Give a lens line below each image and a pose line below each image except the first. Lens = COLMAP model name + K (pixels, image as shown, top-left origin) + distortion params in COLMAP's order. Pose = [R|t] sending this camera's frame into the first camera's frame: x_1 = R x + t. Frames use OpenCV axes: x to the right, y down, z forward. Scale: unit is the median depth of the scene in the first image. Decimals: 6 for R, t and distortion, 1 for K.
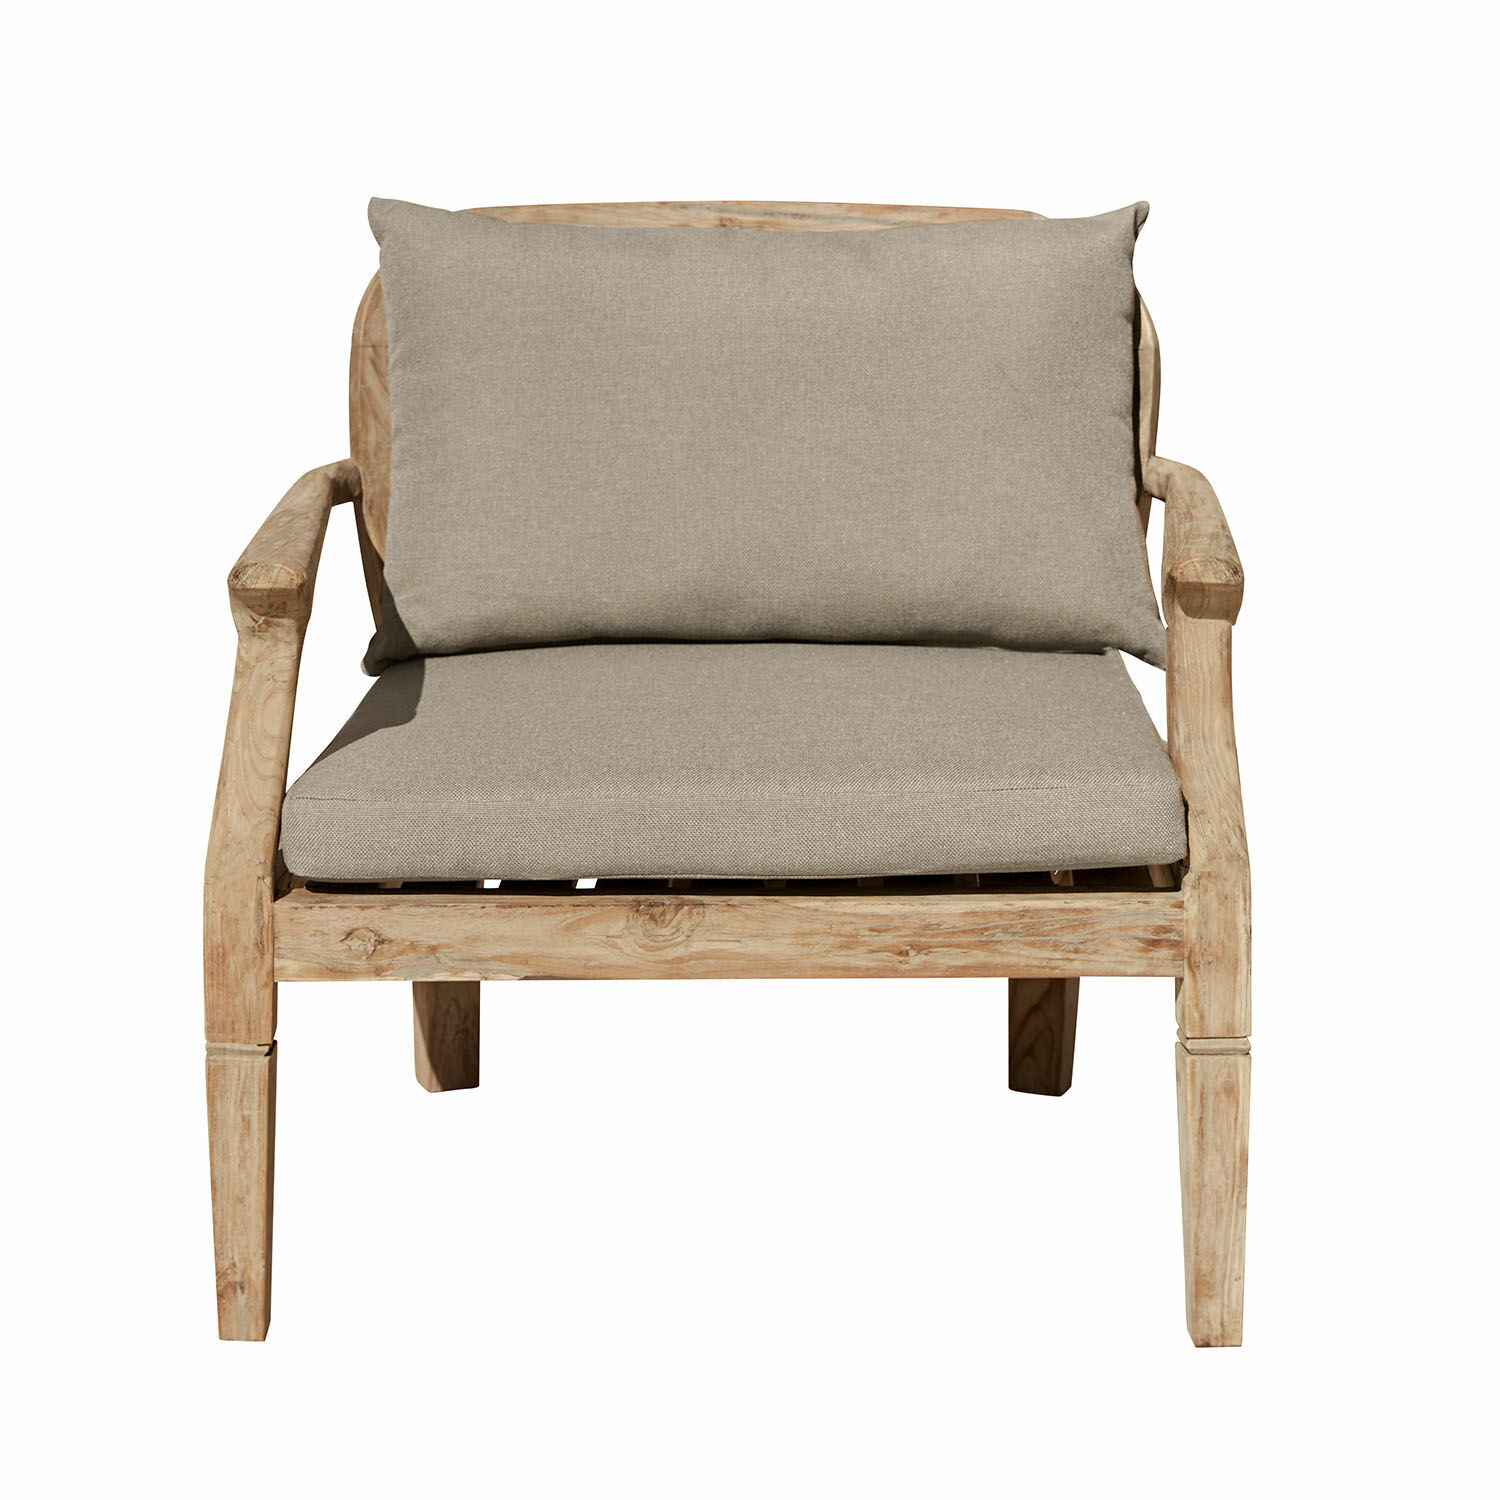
lens RADIAL K [[3513.0, 0, 814.0], [0, 3513.0, 717.5], [0, 0, 1]] dist [0.085898, 0.000000]
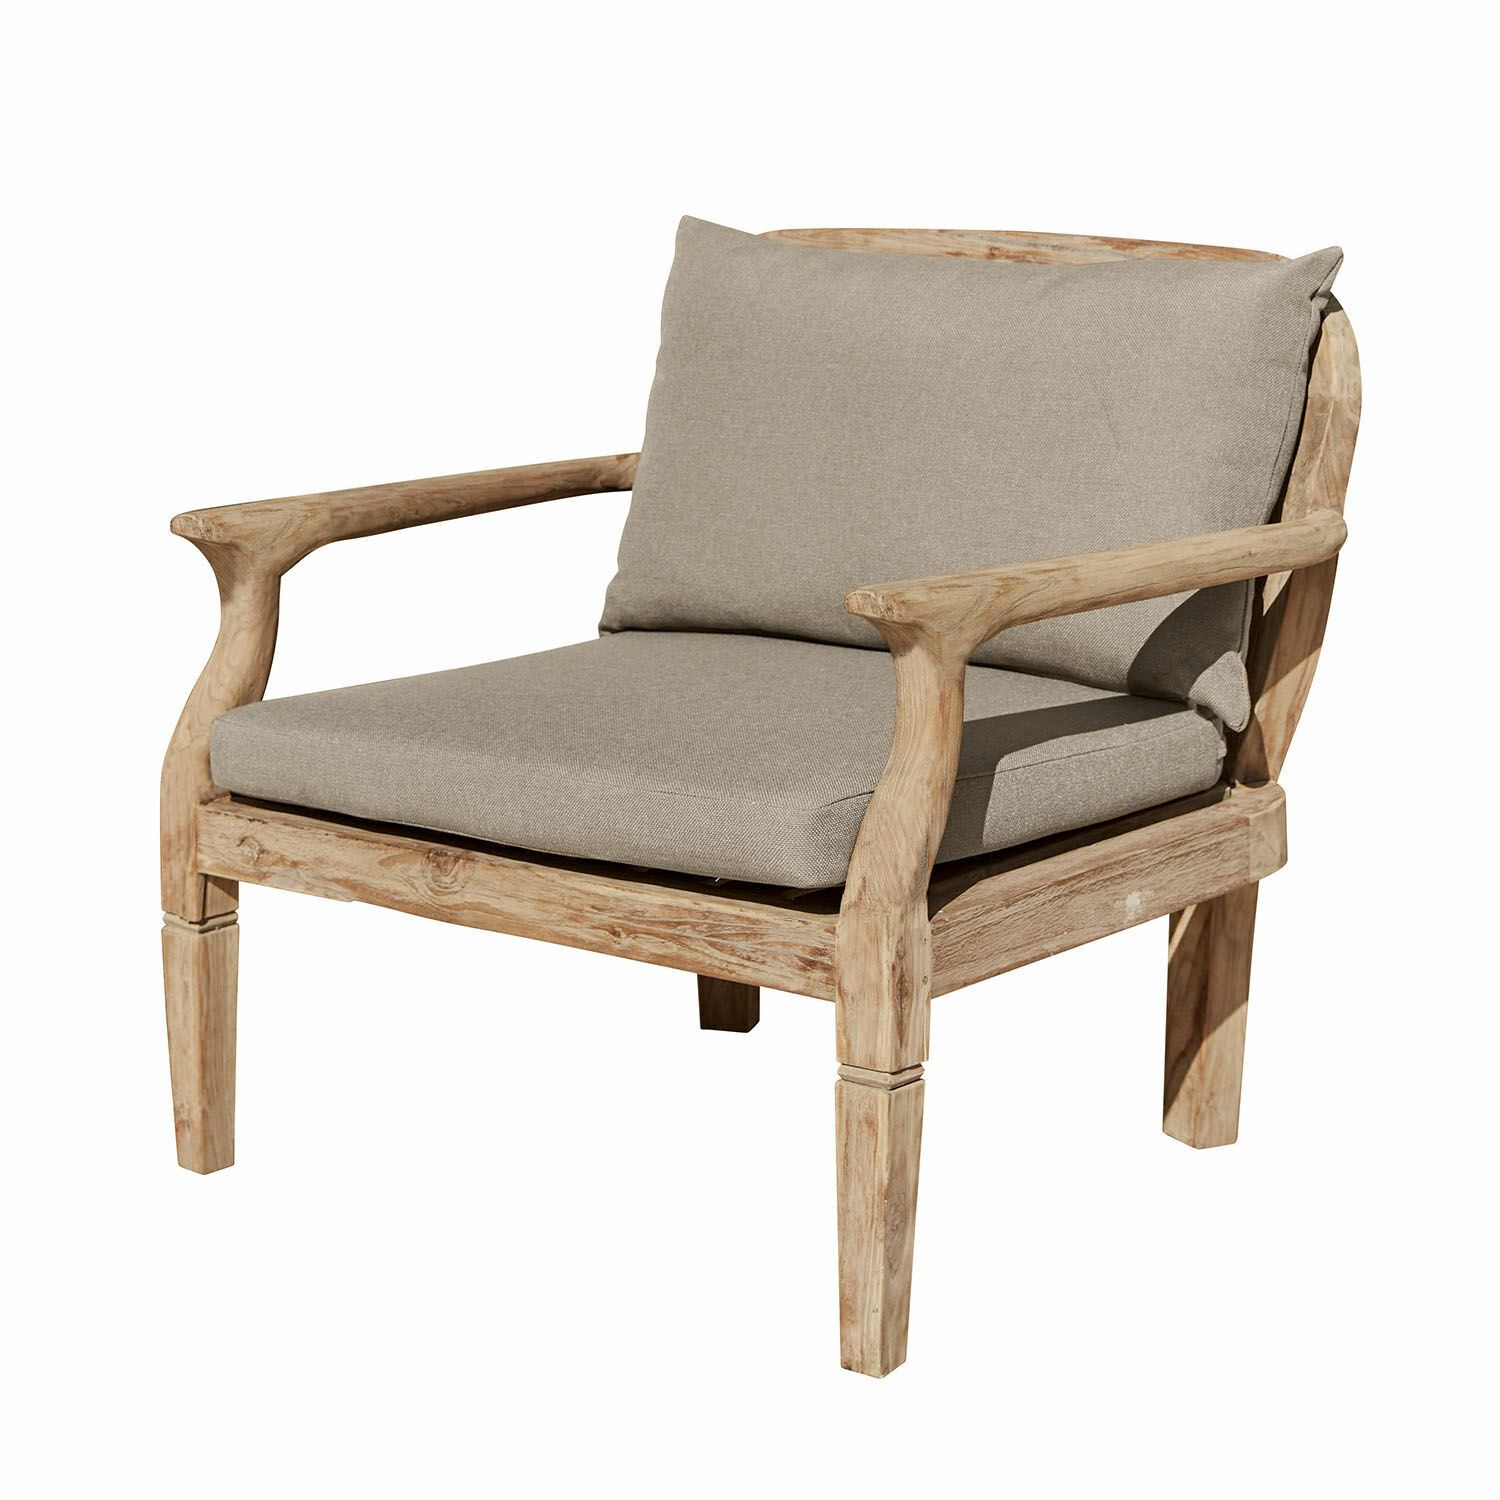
lens RADIAL K [[3513.0, 0, 749.4], [0, 3513.0, 755.6], [0, 0, 1]] dist [0.085898, 0.000000]
pose [[0.763253, 0.124786, -0.633934, 0.724969], [-0.121259, 0.991403, 0.049157, -0.043930], [0.634618, 0.039351, 0.771823, 0.198597]]
